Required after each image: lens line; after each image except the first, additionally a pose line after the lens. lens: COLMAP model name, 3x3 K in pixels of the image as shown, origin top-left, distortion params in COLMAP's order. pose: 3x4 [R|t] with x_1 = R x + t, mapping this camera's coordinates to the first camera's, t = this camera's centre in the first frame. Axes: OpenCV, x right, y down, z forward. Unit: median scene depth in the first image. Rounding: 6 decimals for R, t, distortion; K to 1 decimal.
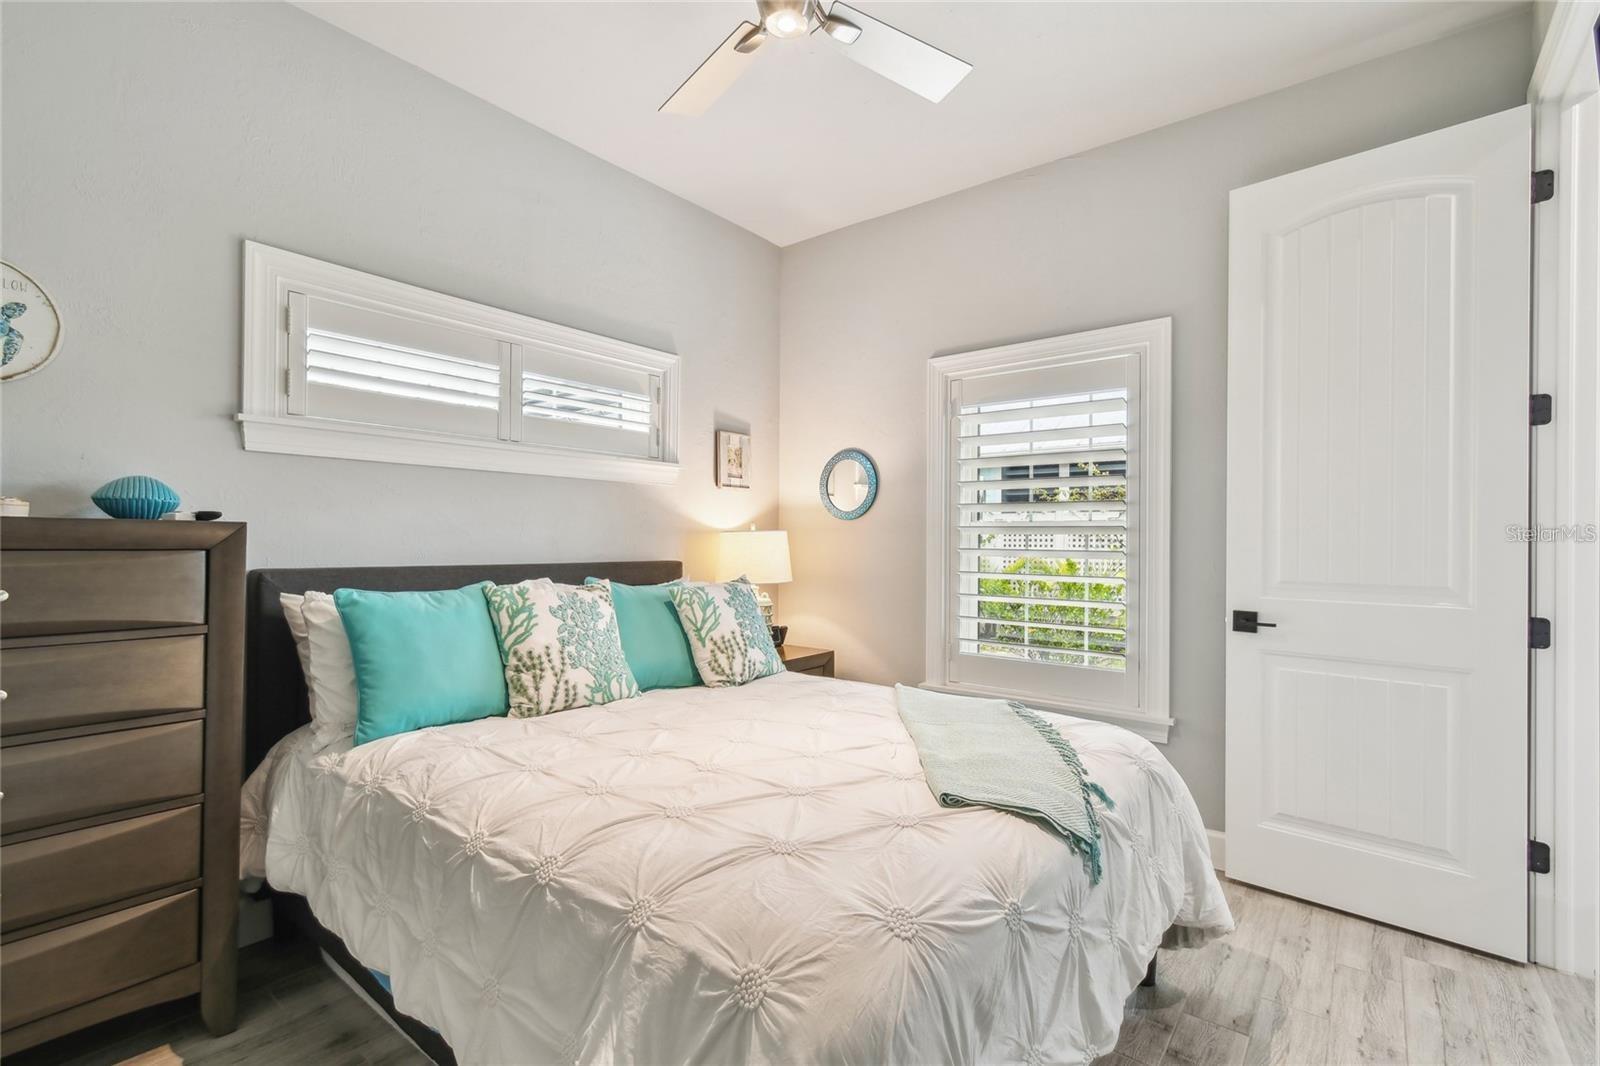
lens RADIAL K [[708.5, 0, 796.4], [0, 708.5, 525.3], [0, 0, 1]] dist [-0.001783, 0.000049]
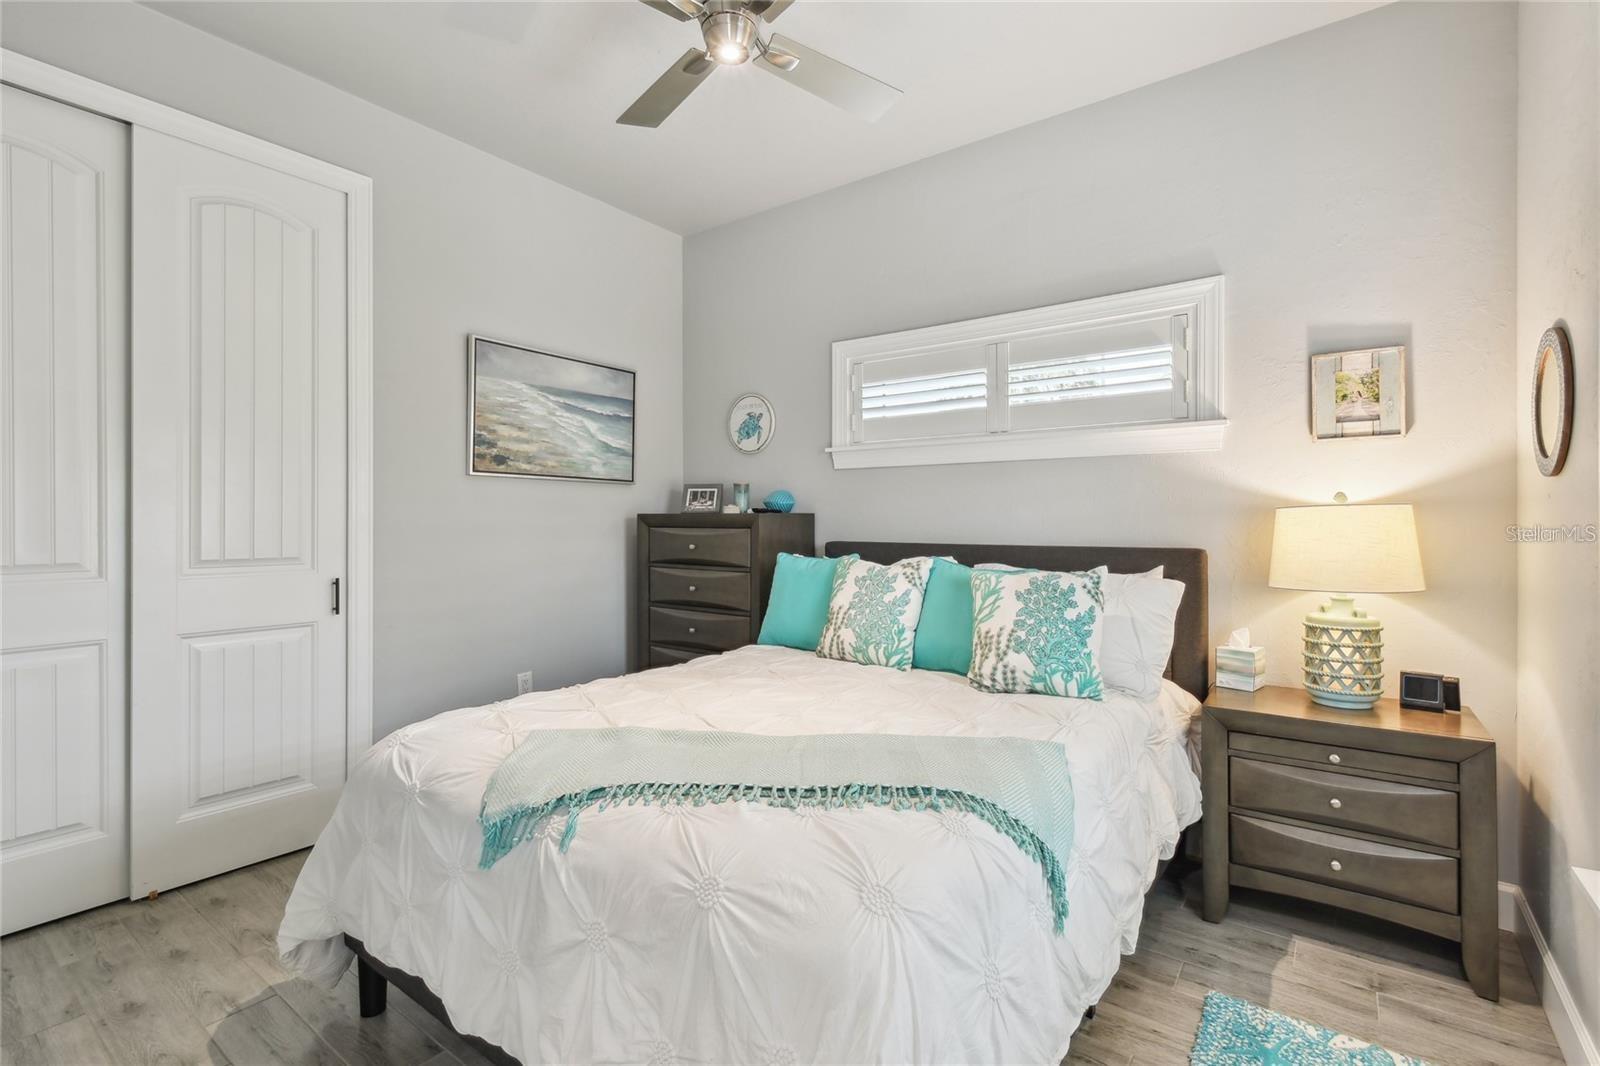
lens RADIAL K [[728.6, 0, 809.3], [0, 728.6, 528.0], [0, 0, 1]] dist [-0.011344, 0.000101]
pose [[0.046149, -0.012511, -0.998856, 0.697120], [0.008233, 0.999892, -0.012143, 0.036972], [0.998901, -0.007663, 0.046247, 0.673457]]
